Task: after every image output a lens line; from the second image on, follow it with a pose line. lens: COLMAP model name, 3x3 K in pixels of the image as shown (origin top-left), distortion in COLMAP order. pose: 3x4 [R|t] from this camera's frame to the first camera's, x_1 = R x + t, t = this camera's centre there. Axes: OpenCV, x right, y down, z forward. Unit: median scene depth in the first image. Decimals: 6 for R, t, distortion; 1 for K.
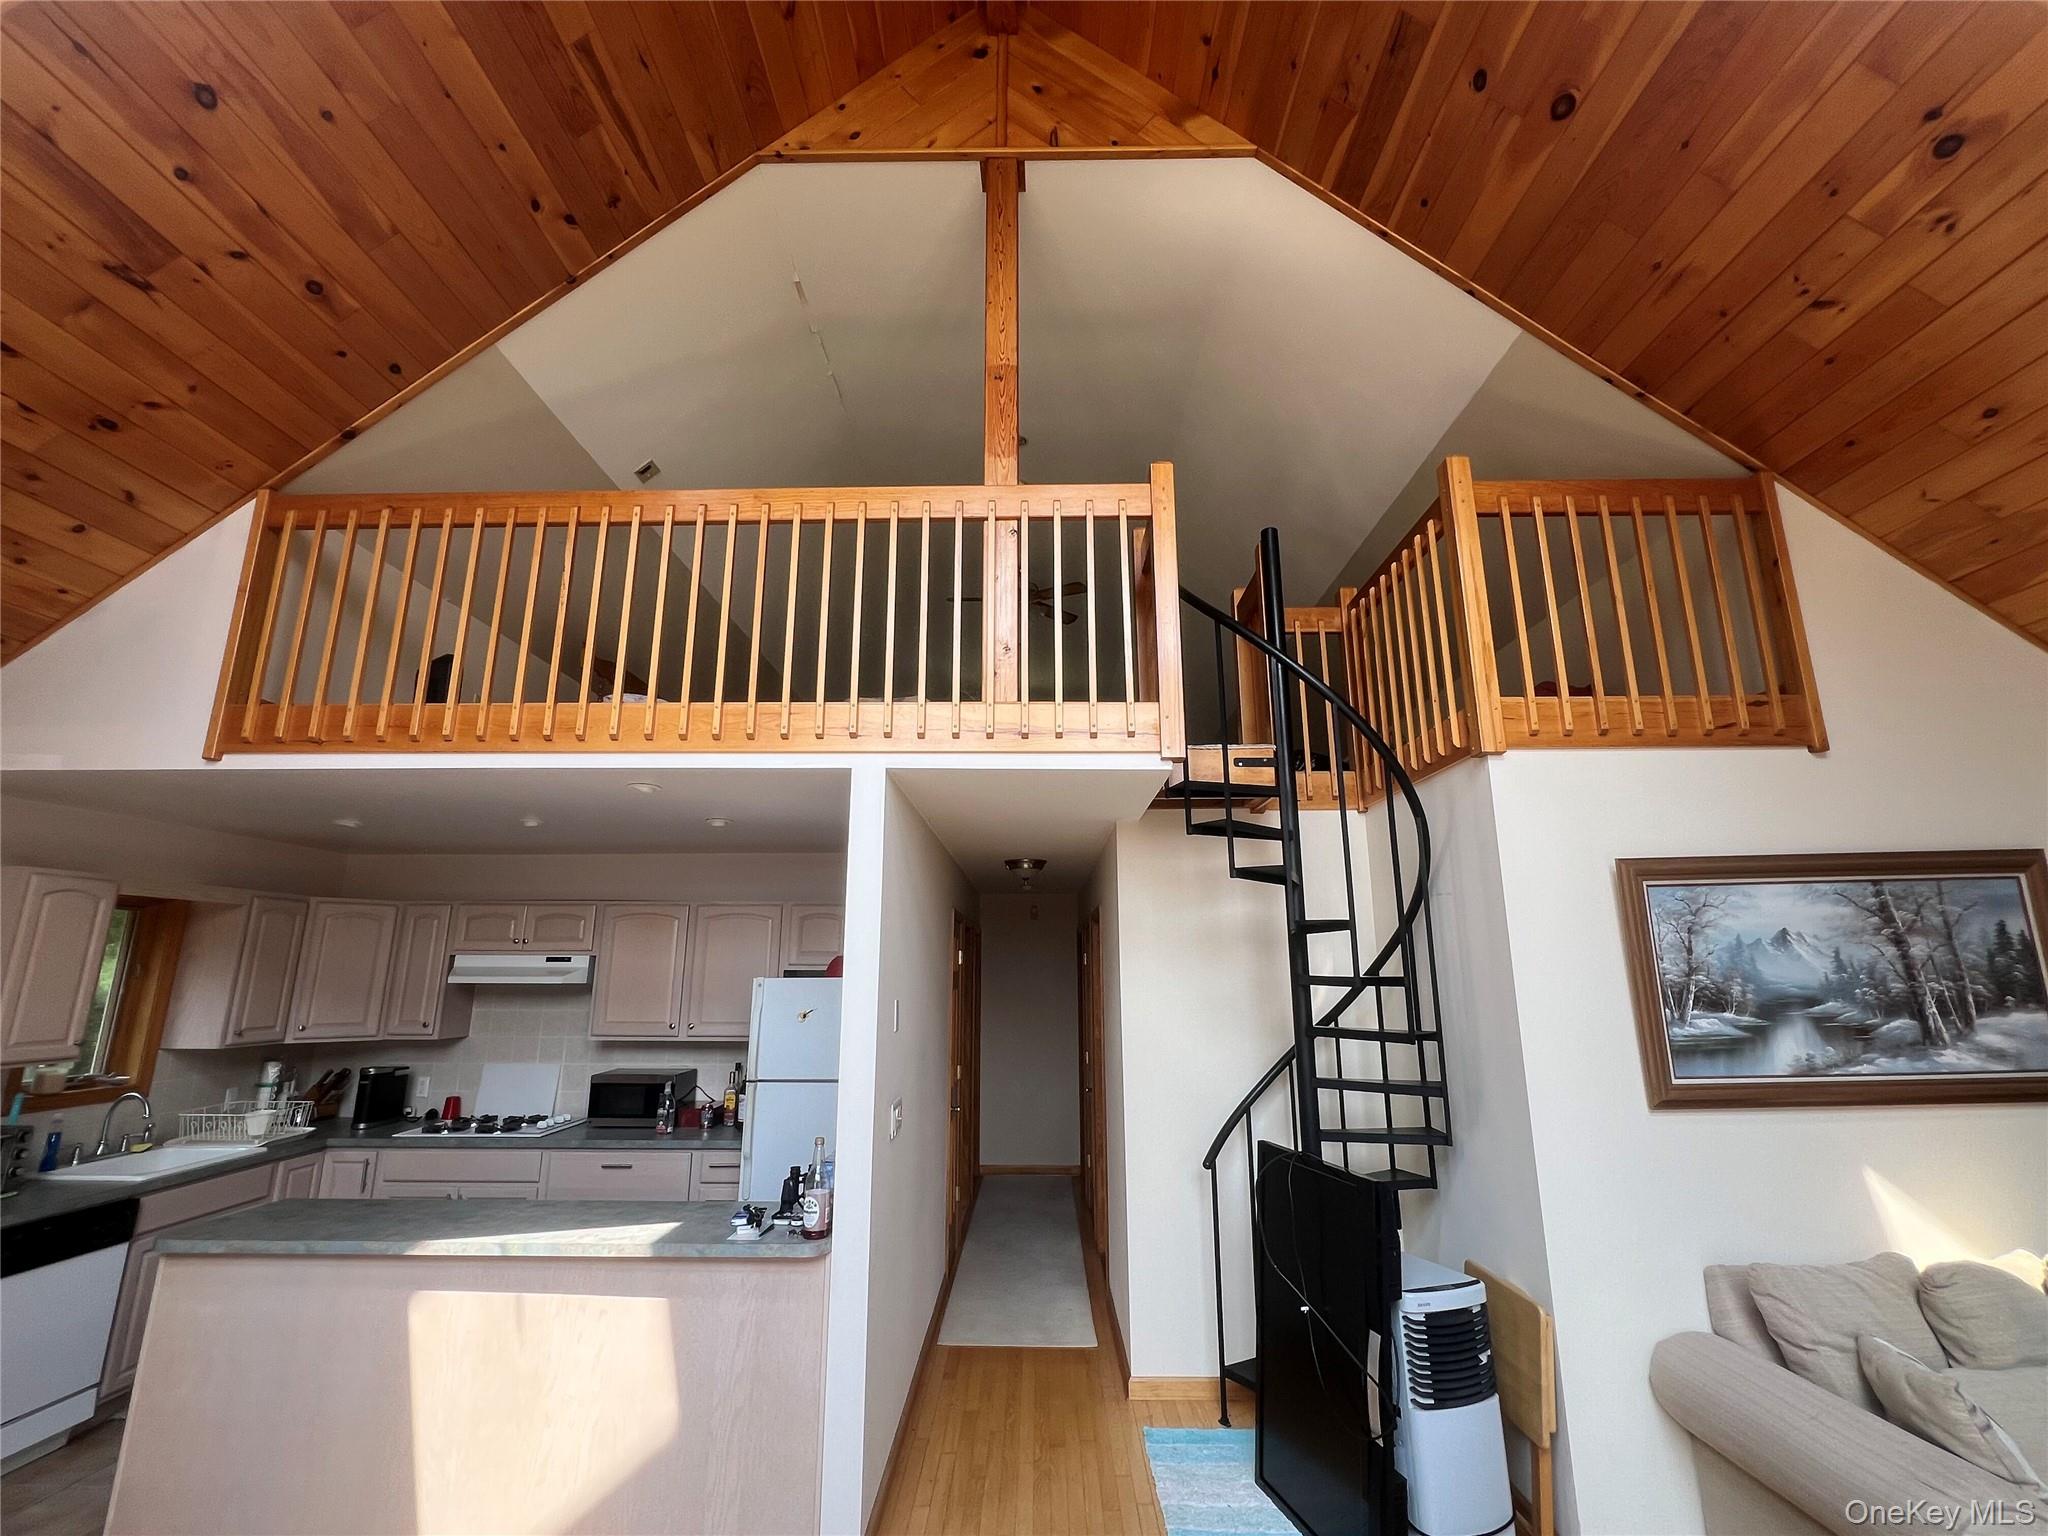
lens RADIAL K [[900.8, 0, 1019.2], [0, 900.8, 760.8], [0, 0, 1]] dist [0.000856, 0.000375]
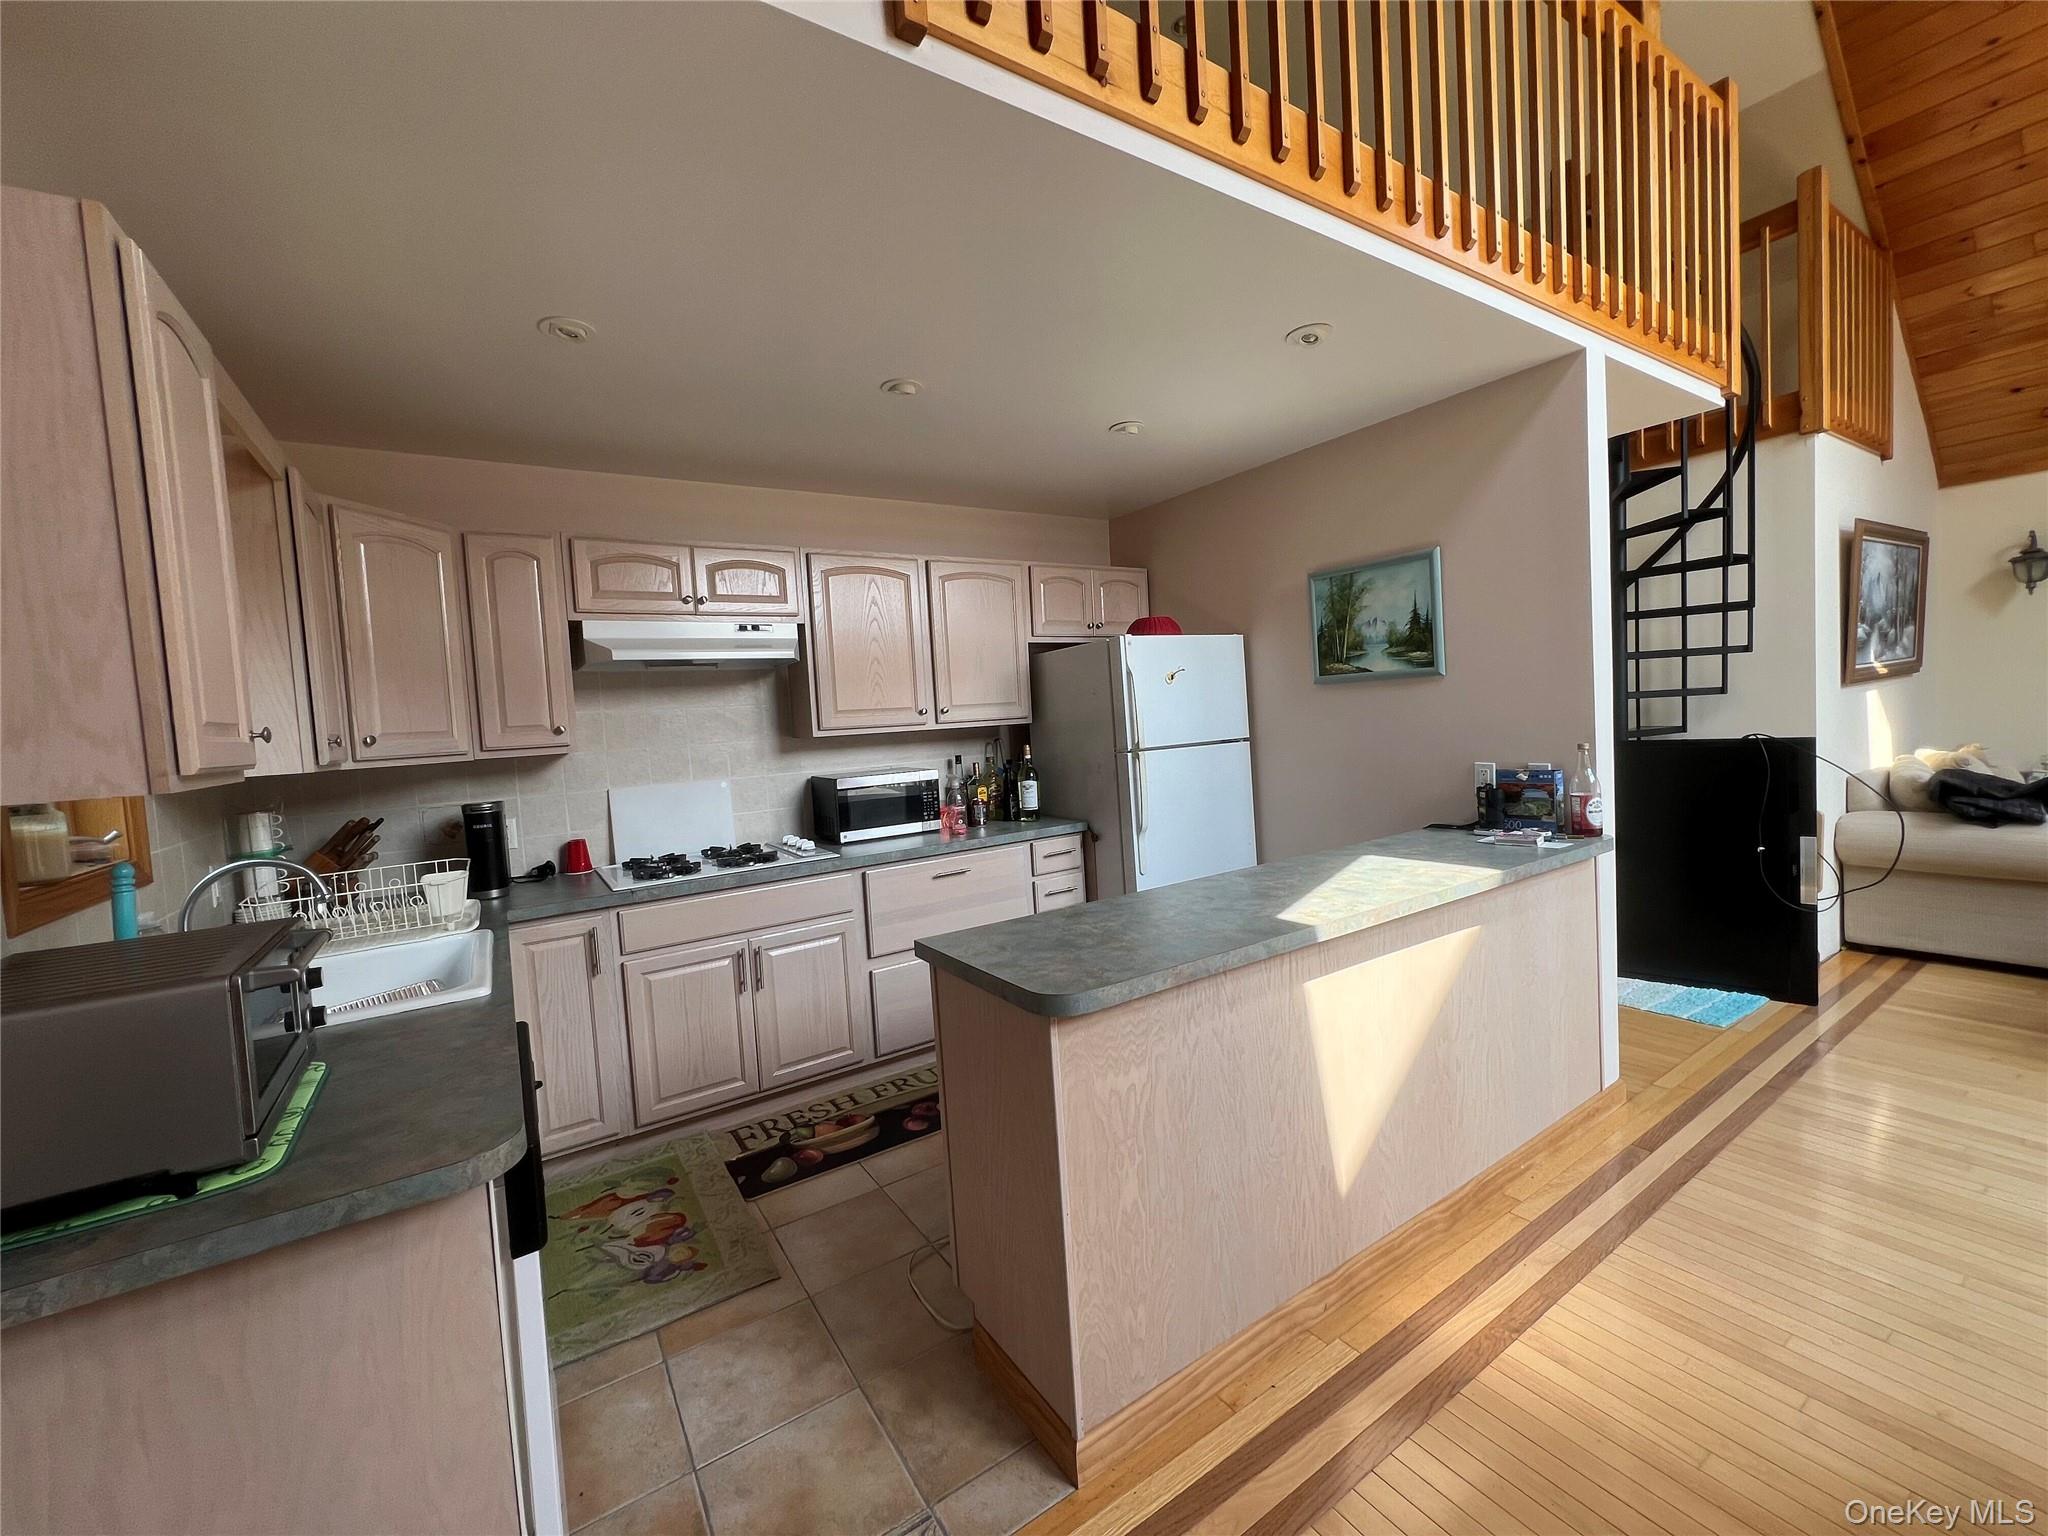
lens RADIAL K [[821.1, 0, 1020.4], [0, 821.1, 766.8], [0, 0, 1]] dist [-0.003856, -0.000373]
pose [[0.824373, -0.086759, 0.559358, -0.743386], [-0.069643, 0.965130, 0.252336, 0.159257], [-0.561746, -0.246974, 0.789585, 0.386791]]
